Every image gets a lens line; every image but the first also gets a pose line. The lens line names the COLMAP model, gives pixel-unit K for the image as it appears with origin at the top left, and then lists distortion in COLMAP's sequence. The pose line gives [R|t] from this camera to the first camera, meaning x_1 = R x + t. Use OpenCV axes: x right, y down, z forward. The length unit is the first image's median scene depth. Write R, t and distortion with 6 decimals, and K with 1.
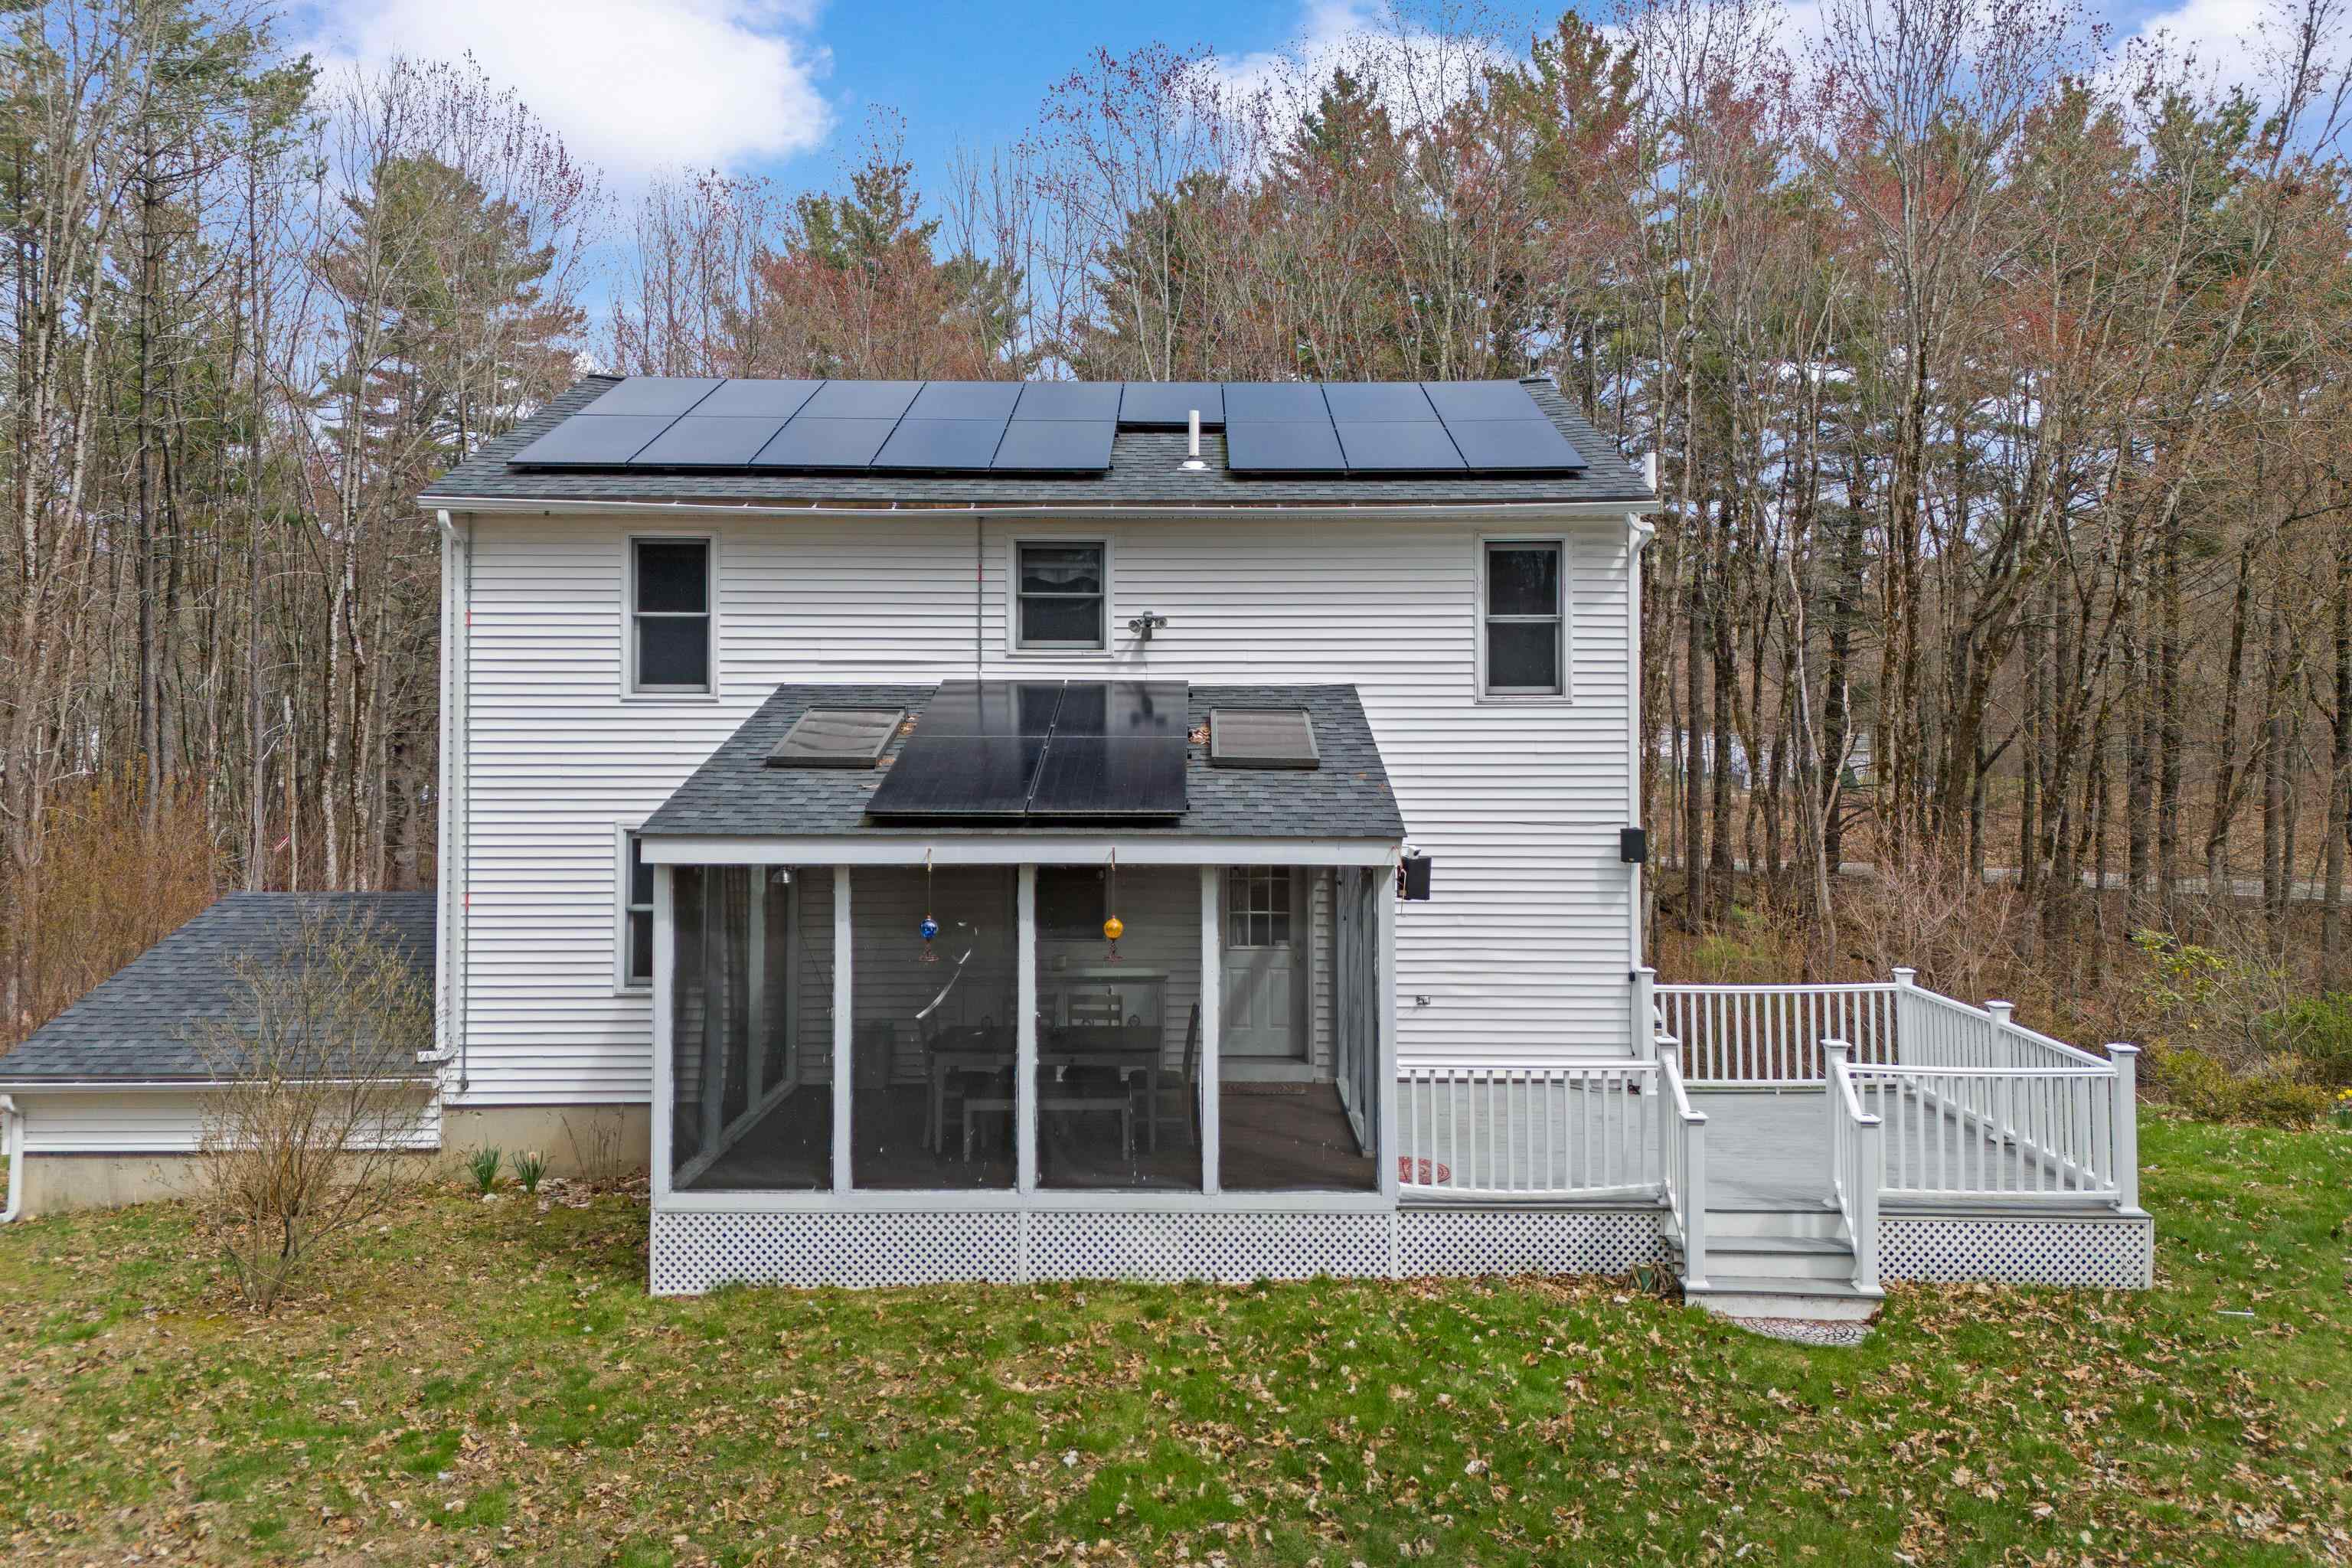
lens RADIAL K [[1599.0, 0, 1221.9], [0, 1599.0, 643.7], [0, 0, 1]] dist [0.044892, -0.019951]
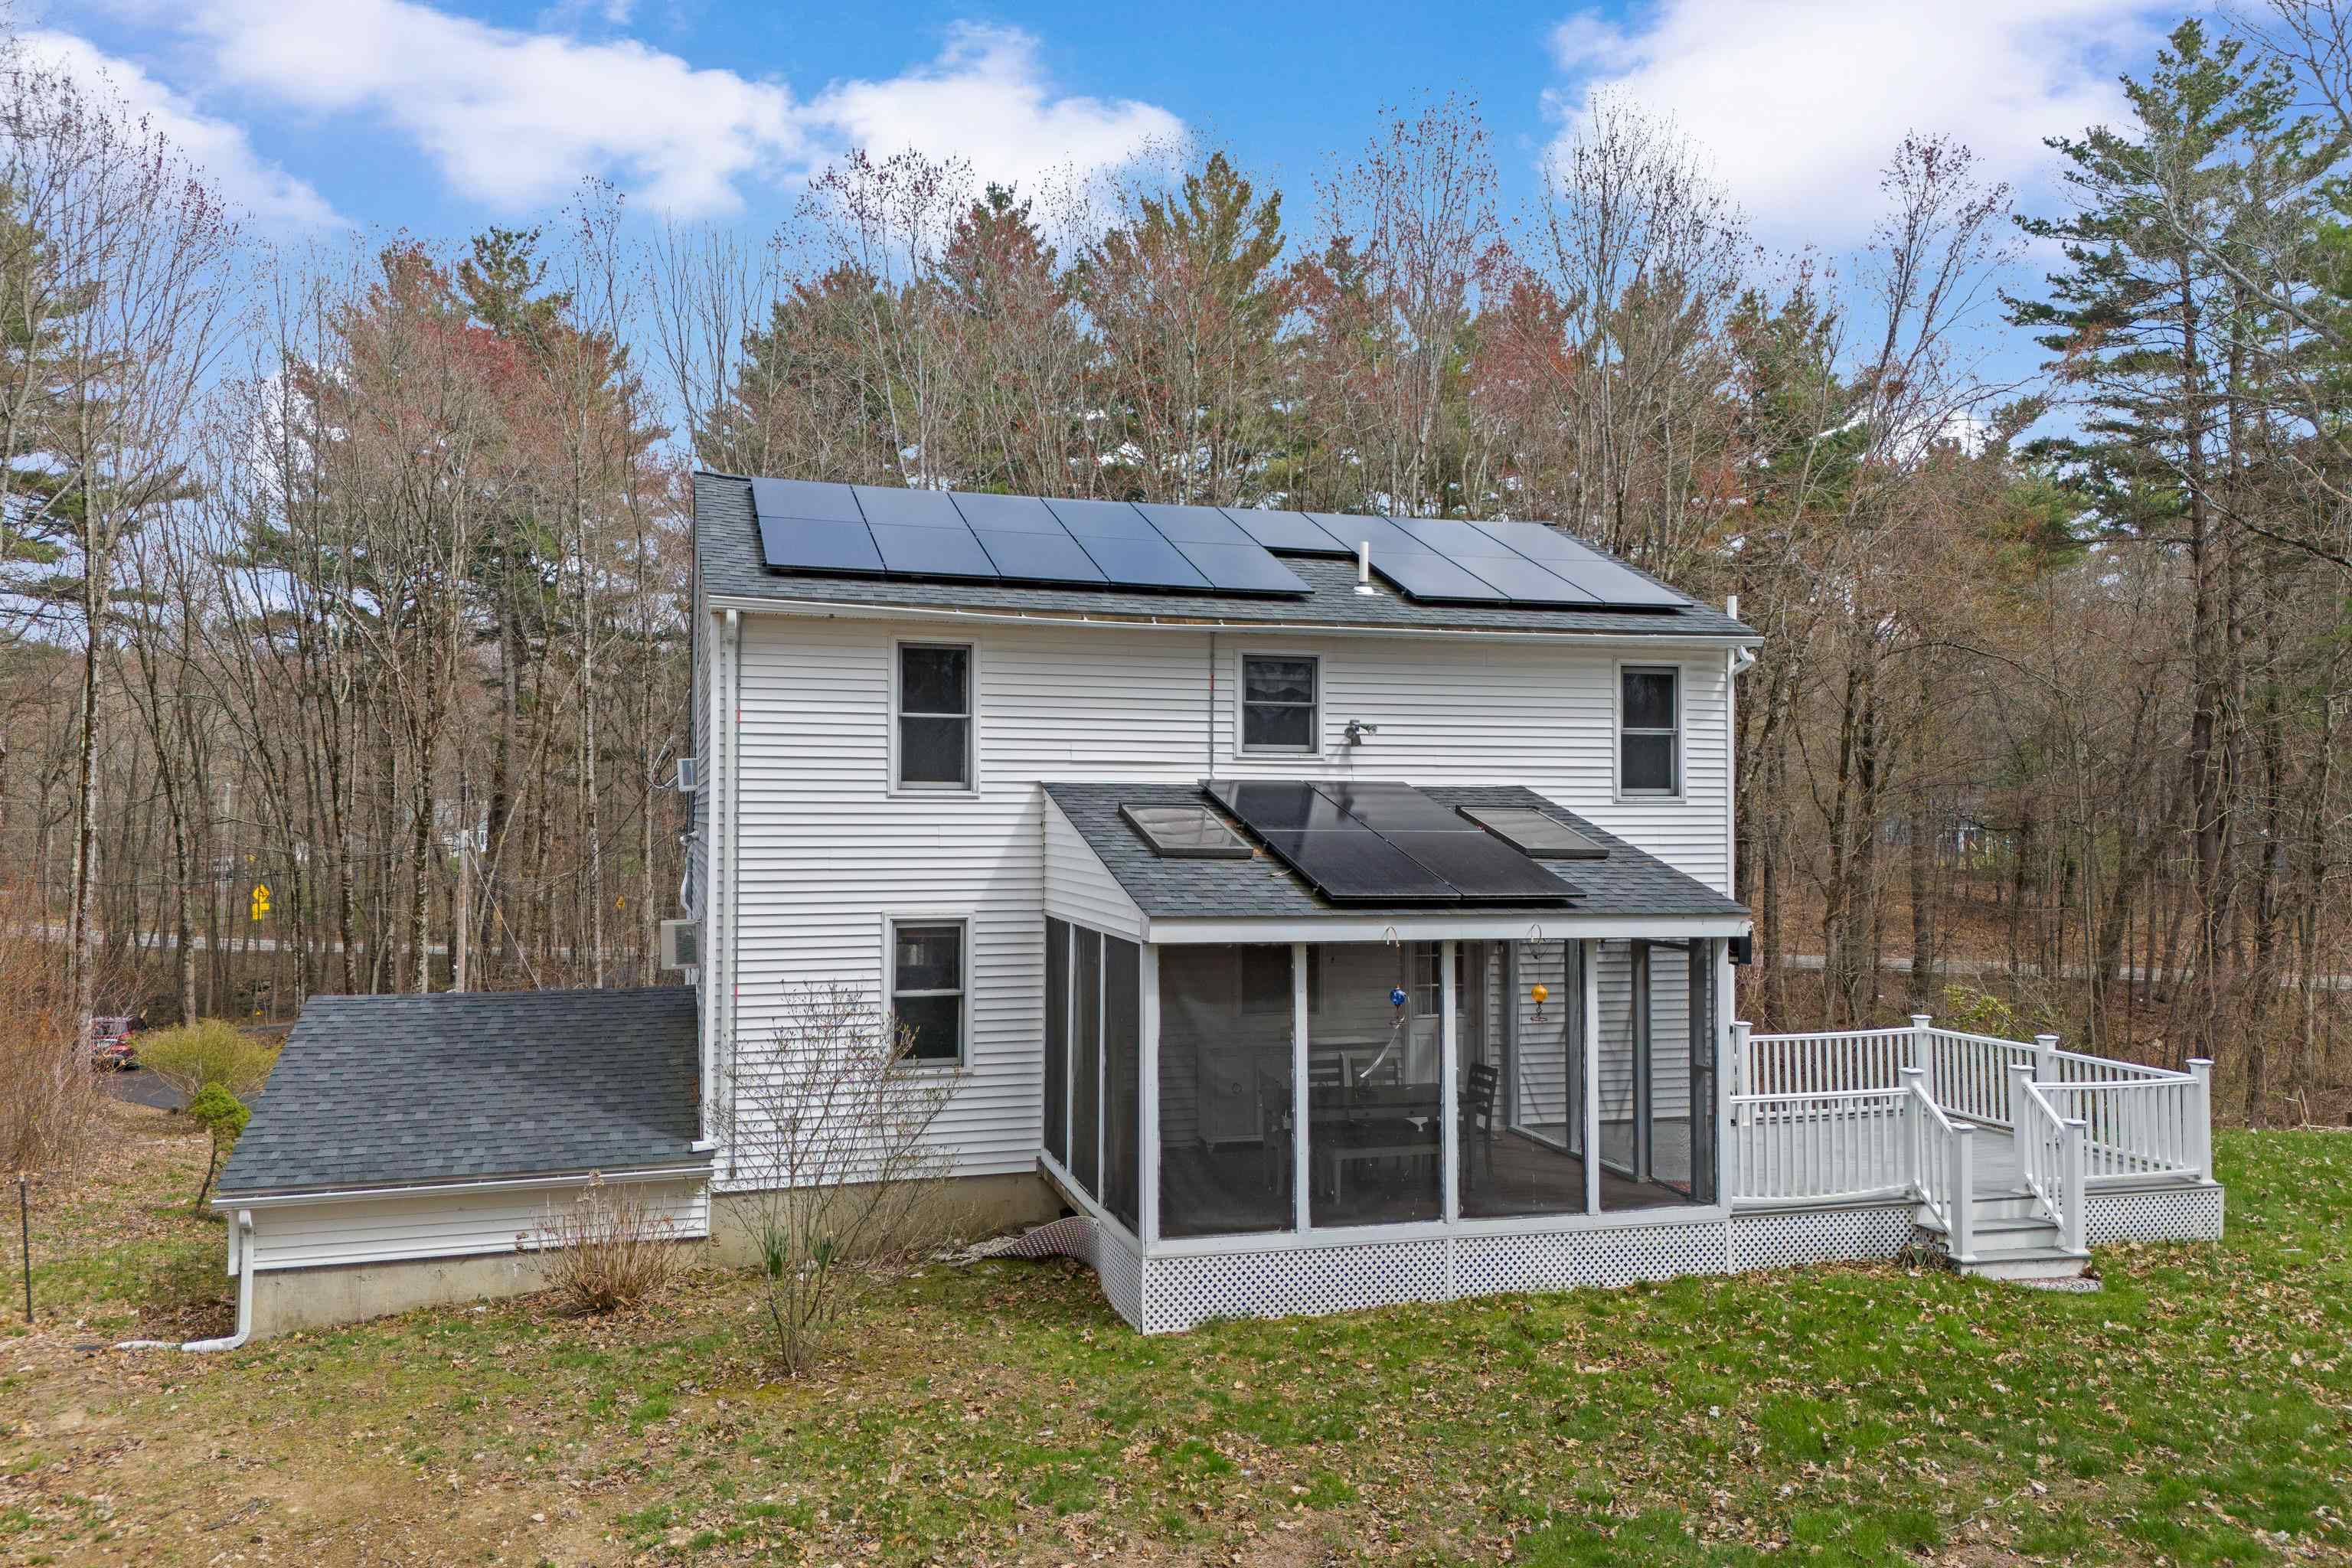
lens RADIAL K [[1599.0, 0, 1116.1], [0, 1599.0, 733.5], [0, 0, 1]] dist [0.044892, -0.019951]
pose [[0.963231, 0.014895, 0.268262, -0.515540], [-0.013851, 0.999887, -0.005785, -0.001858], [-0.268318, 0.001856, 0.963329, -0.043585]]
